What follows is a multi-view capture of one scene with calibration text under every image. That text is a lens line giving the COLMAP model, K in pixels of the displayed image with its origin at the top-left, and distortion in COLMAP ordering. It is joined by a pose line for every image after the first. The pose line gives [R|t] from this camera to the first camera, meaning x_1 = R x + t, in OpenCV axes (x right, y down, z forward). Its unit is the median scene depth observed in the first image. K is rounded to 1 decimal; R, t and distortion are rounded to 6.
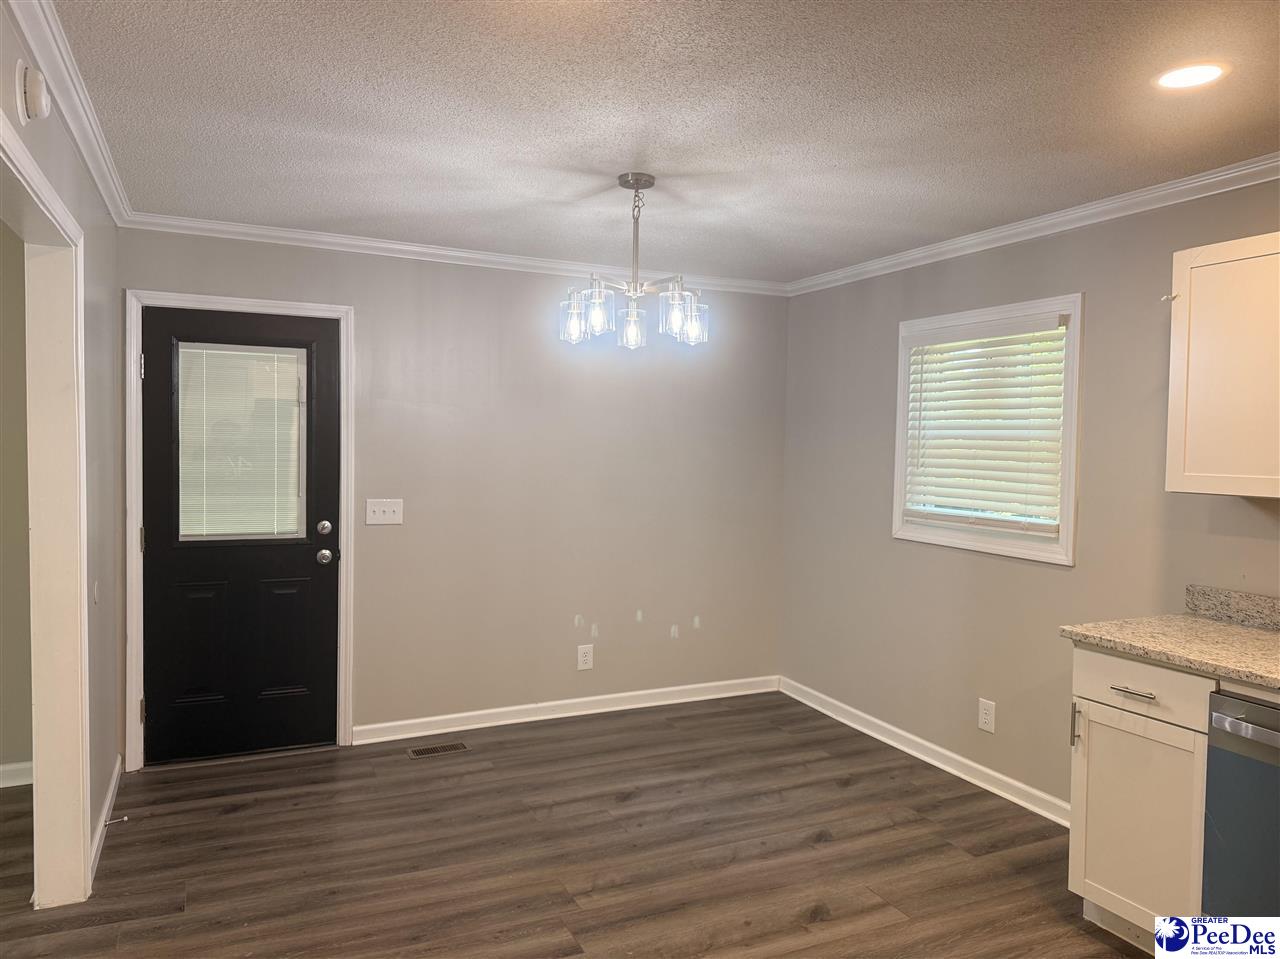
lens RADIAL K [[878.0, 0, 641.3], [0, 878.0, 510.8], [0, 0, 1]] dist [0.025306, 0.000770]
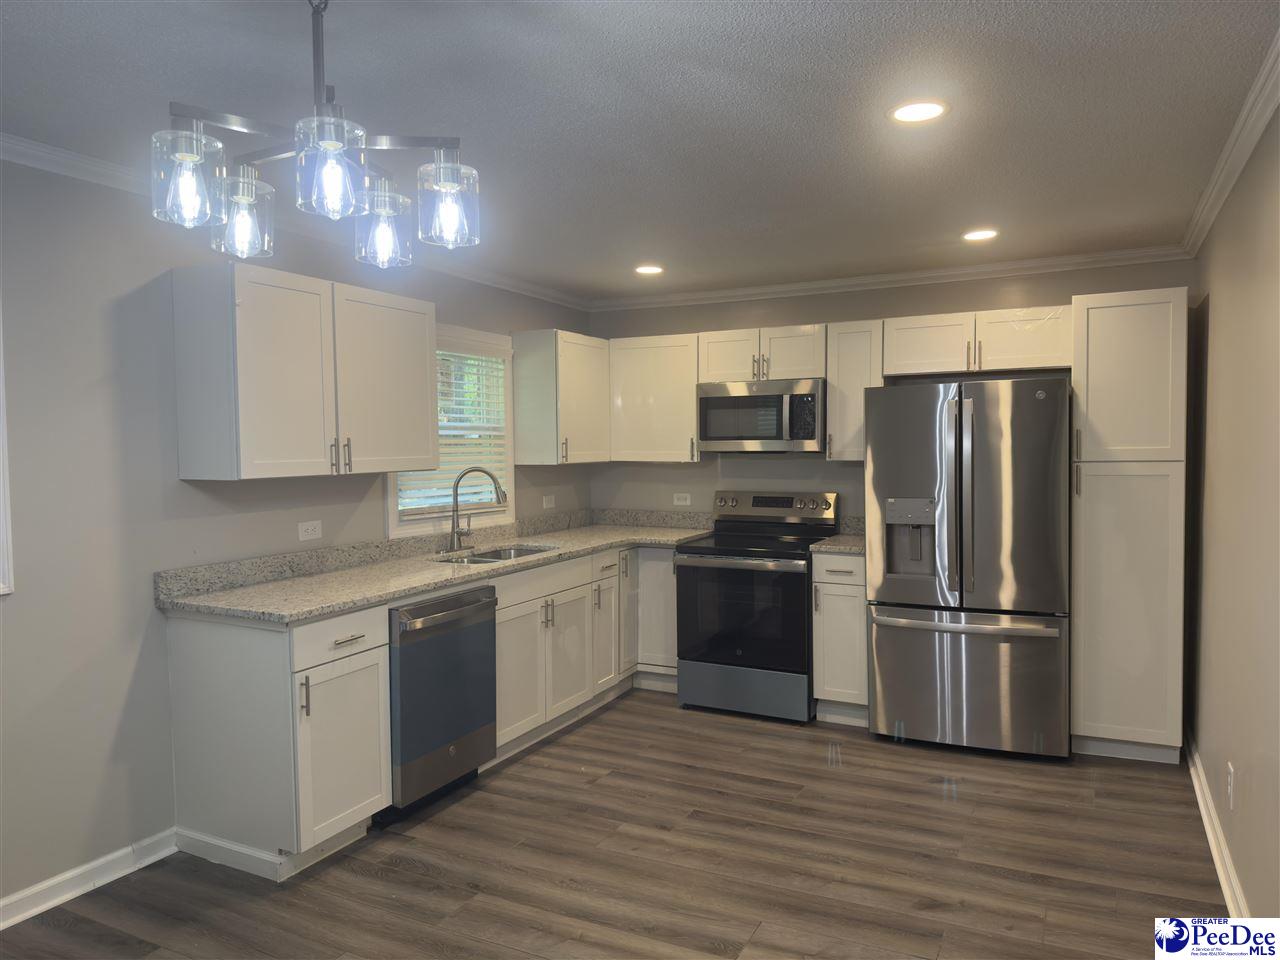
lens RADIAL K [[888.7, 0, 640.0], [0, 888.7, 480.0], [0, 0, 1]] dist [0.006524, -0.000678]
pose [[-0.600163, -0.052909, 0.798126, -0.653769], [0.059856, 0.992041, 0.110774, -0.126459], [-0.797635, 0.114256, -0.592220, 1.365845]]
